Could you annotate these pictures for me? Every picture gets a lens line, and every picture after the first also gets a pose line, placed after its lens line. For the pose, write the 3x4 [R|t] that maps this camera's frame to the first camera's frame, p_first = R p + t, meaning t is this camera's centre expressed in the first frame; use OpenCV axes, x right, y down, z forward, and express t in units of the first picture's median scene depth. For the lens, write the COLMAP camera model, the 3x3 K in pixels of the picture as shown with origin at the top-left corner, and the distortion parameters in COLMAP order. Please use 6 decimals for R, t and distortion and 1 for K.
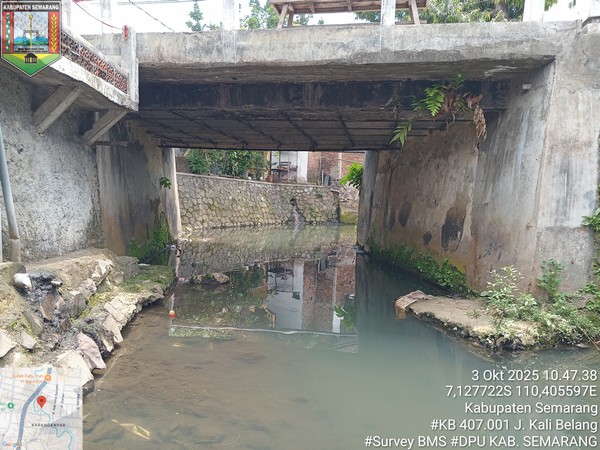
lens RADIAL K [[453.2, 0, 299.6], [0, 453.2, 222.4], [0, 0, 1]] dist [0.046143, -0.095395]
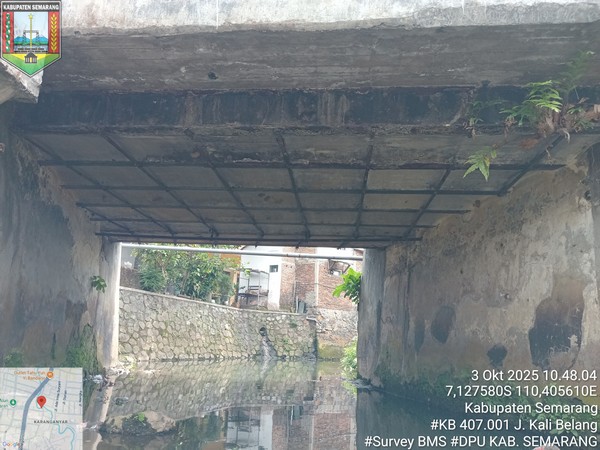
lens RADIAL K [[453.2, 0, 299.6], [0, 453.2, 222.4], [0, 0, 1]] dist [0.046143, -0.095395]
pose [[0.996527, 0.030927, 0.077311, -0.023262], [-0.005906, 0.952379, -0.304859, 0.024677], [-0.083058, 0.303344, 0.949254, 0.163533]]
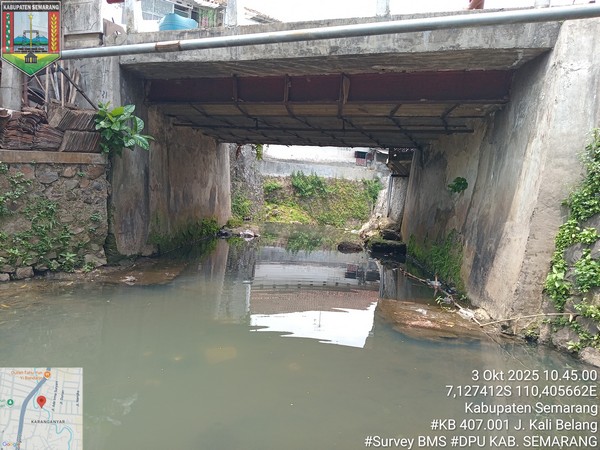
lens RADIAL K [[453.2, 0, 299.6], [0, 453.2, 222.4], [0, 0, 1]] dist [0.046143, -0.095395]
pose [[-0.975155, -0.115176, 0.189228, -0.128392], [-0.092285, 0.987774, 0.125645, -0.059776], [-0.201386, 0.105060, -0.973861, 1.055748]]
